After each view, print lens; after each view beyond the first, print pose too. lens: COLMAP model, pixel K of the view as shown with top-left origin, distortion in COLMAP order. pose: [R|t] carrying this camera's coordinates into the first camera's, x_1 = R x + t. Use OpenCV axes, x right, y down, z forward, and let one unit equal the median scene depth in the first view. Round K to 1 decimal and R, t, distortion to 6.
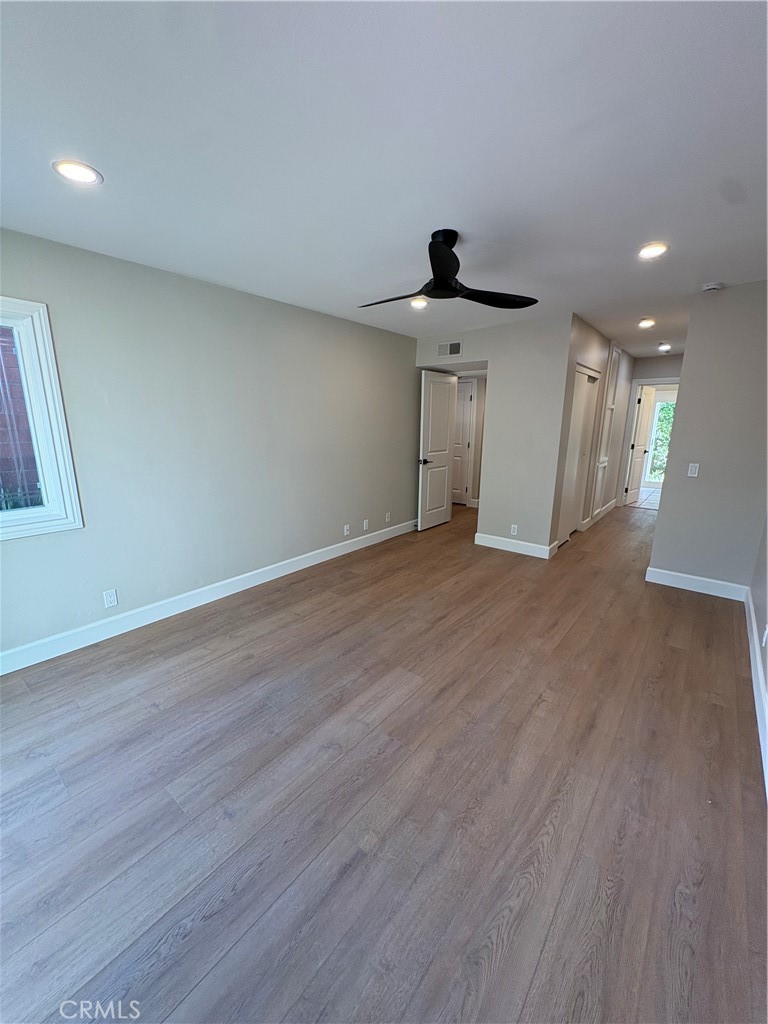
lens RADIAL K [[408.7, 0, 384.0], [0, 408.7, 512.0], [0, 0, 1]] dist [0.001709, 0.000012]
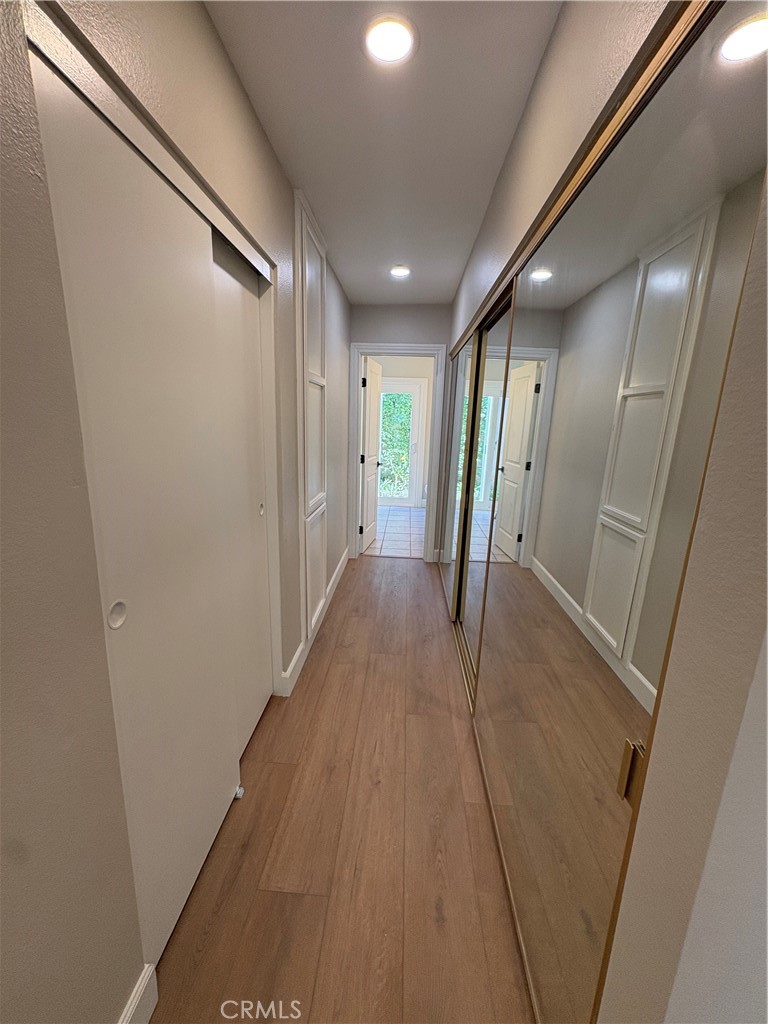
lens RADIAL K [[408.7, 0, 384.0], [0, 408.7, 512.0], [0, 0, 1]] dist [0.001709, 0.000012]
pose [[0.813407, -0.110073, 0.571186, 0.291567], [0.103841, 0.993637, 0.043607, -0.108491], [-0.572351, 0.023843, 0.819662, 0.508140]]
